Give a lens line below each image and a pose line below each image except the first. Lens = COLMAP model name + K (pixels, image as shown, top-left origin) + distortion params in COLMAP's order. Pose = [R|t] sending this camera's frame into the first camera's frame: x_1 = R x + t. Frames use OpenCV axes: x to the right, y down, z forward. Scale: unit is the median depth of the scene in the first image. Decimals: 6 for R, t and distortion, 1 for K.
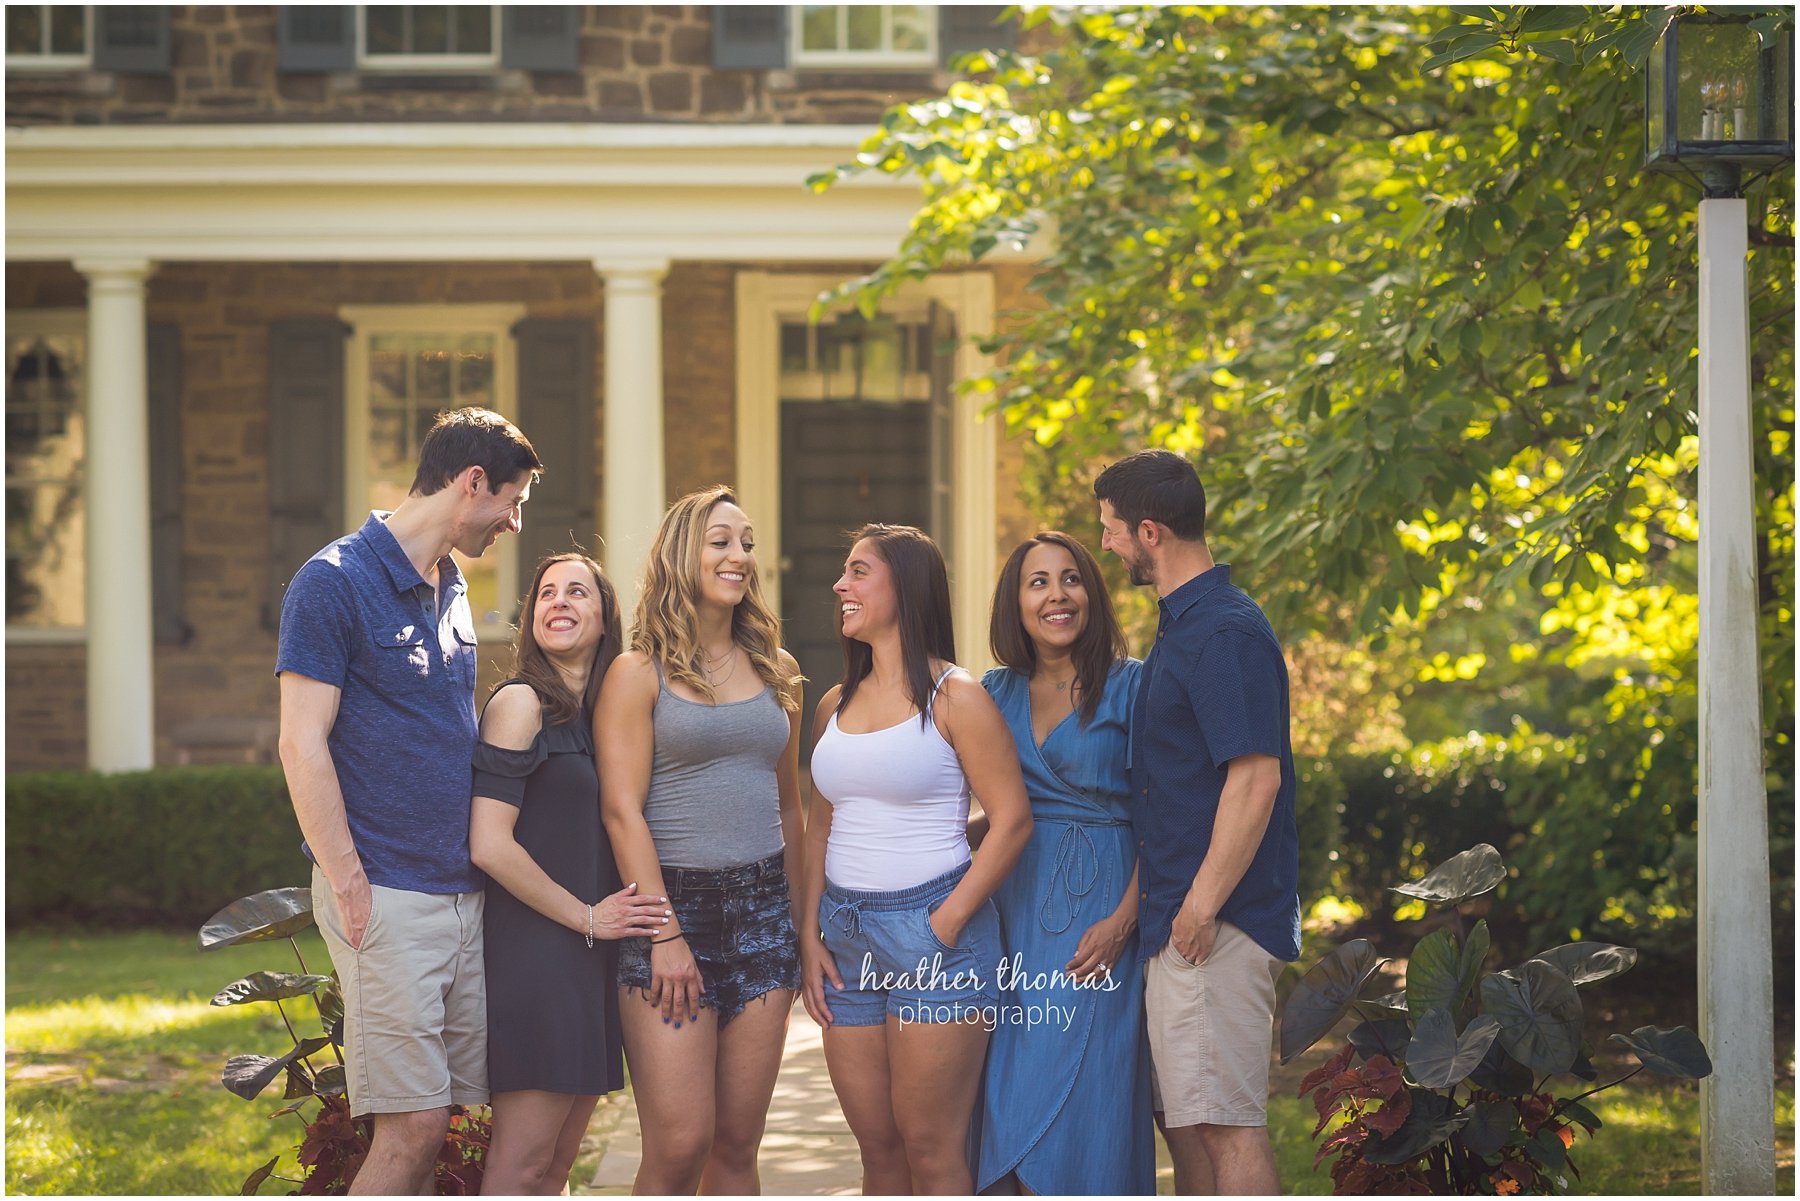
lens RADIAL K [[4437.4, 0, 900.0], [0, 4437.4, 600.5], [0, 0, 1]] dist [-0.158724, 0.654151]
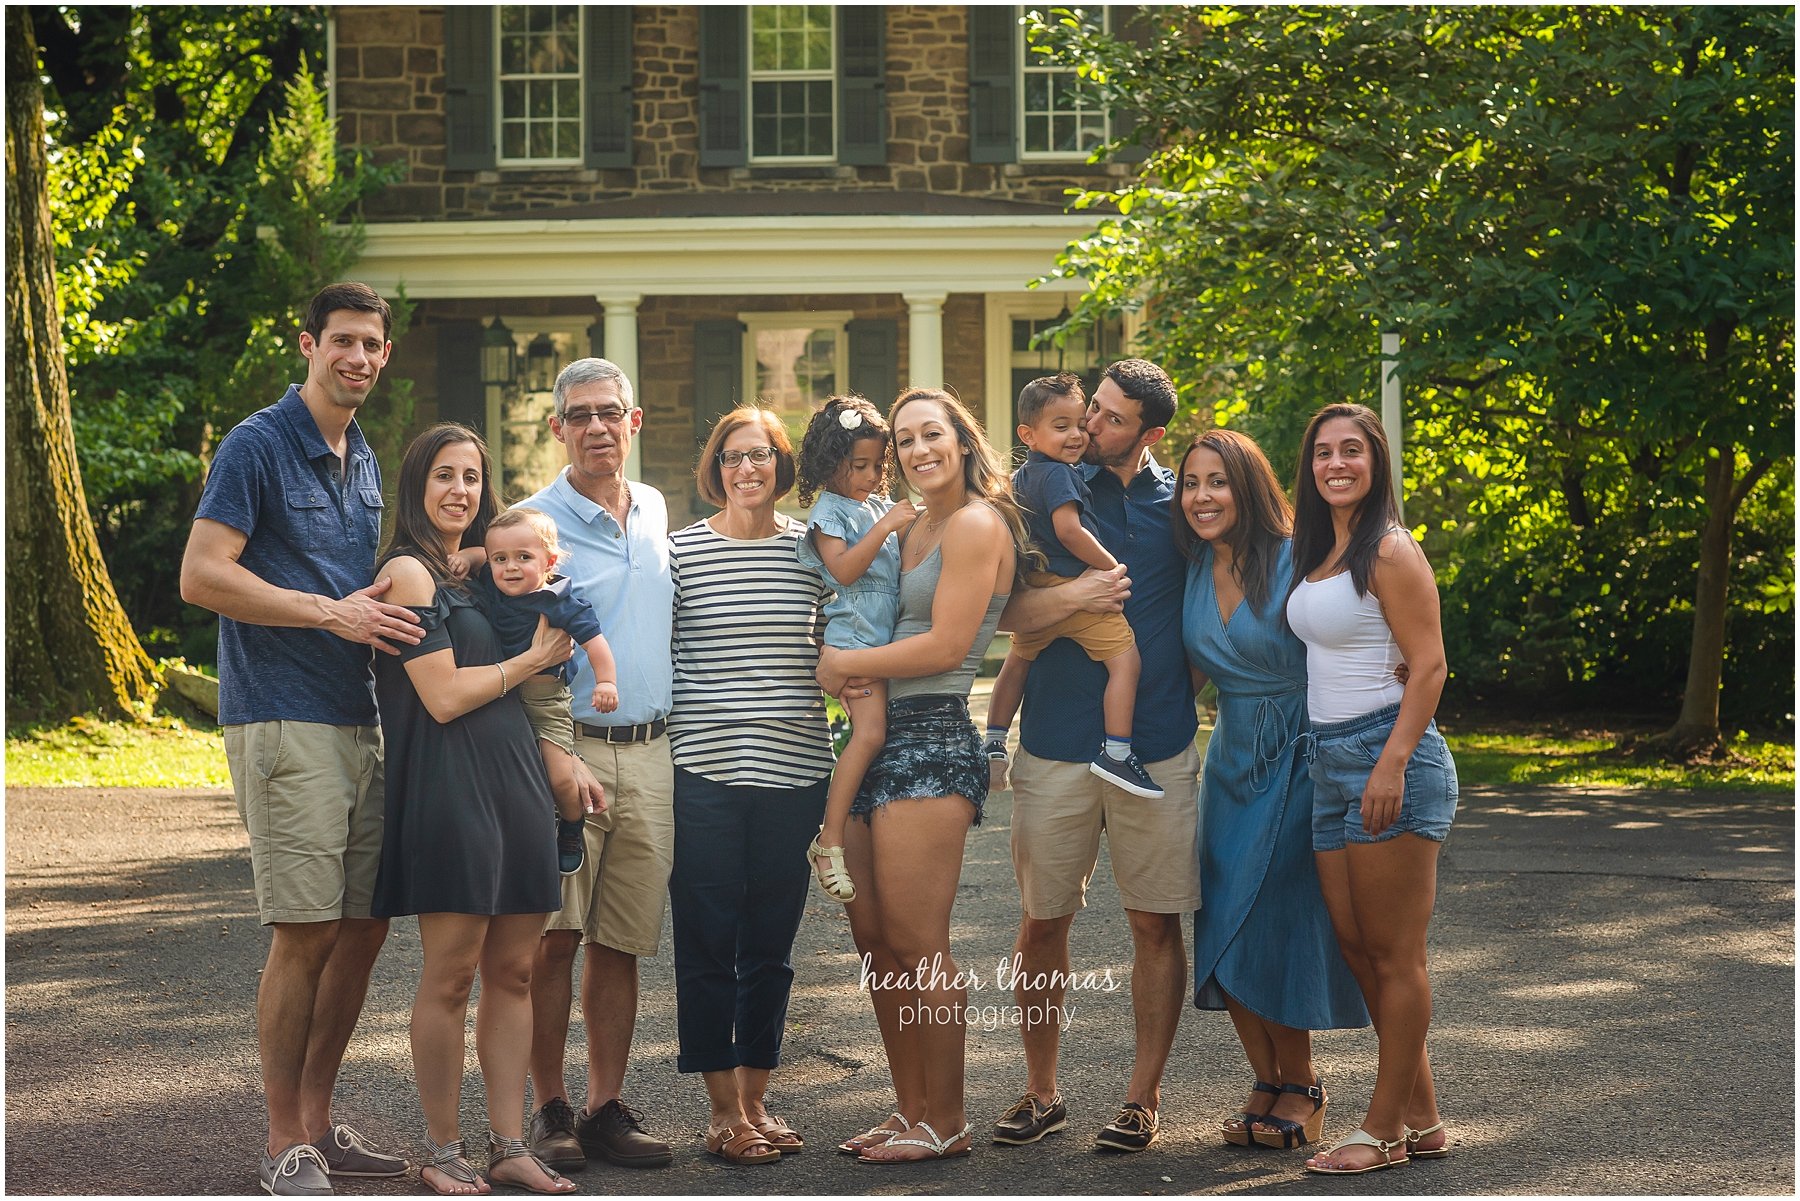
lens RADIAL K [[4437.4, 0, 900.0], [0, 4437.4, 600.5], [0, 0, 1]] dist [-0.158724, 0.654151]
pose [[0.998644, -0.003808, -0.051923, 0.015105], [0.005093, 0.999684, 0.024633, -0.001442], [0.051812, -0.024864, 0.998347, -0.607979]]
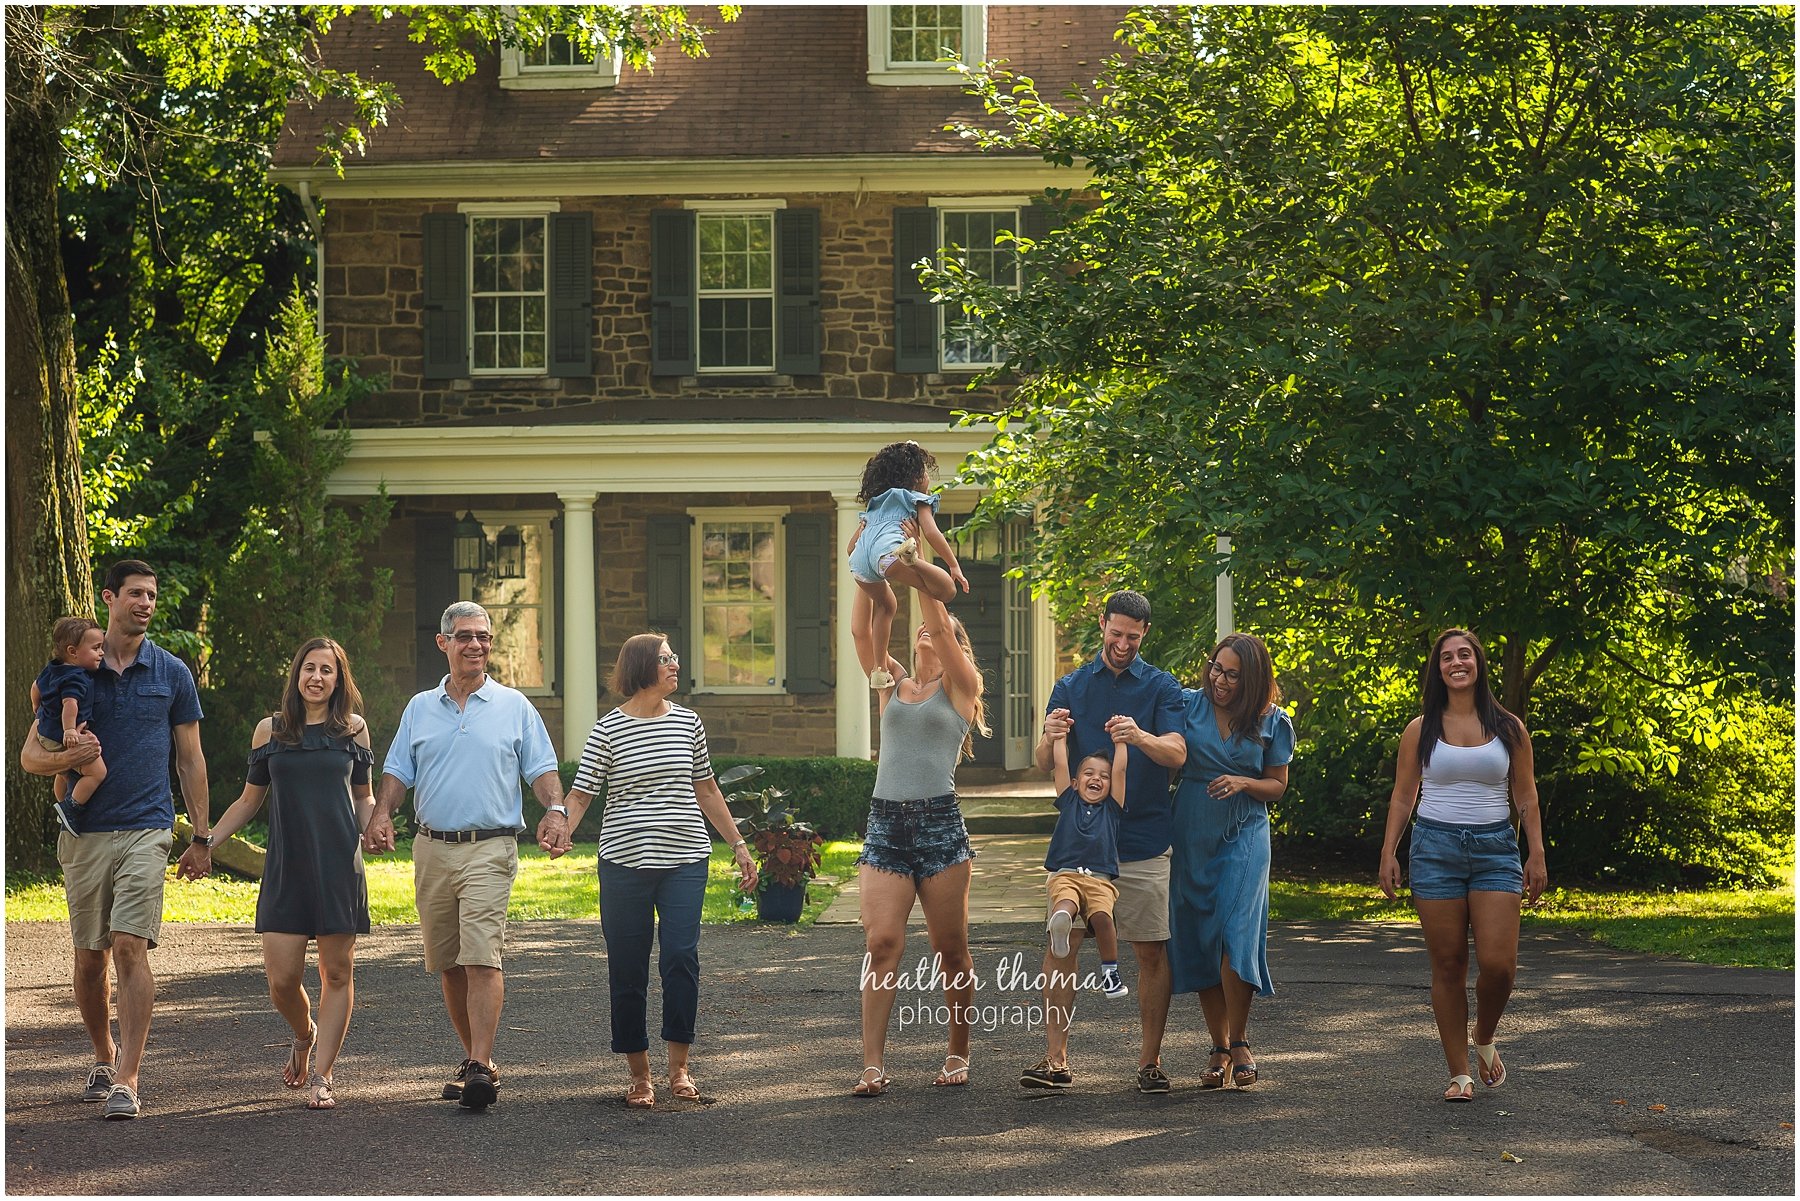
lens RADIAL K [[4437.4, 0, 900.0], [0, 4437.4, 600.5], [0, 0, 1]] dist [-0.158724, 0.654151]
pose [[0.998824, -0.004902, -0.048227, 0.045049], [0.004217, 0.999889, -0.014289, -0.003106], [0.048292, 0.014069, 0.998734, -0.780322]]
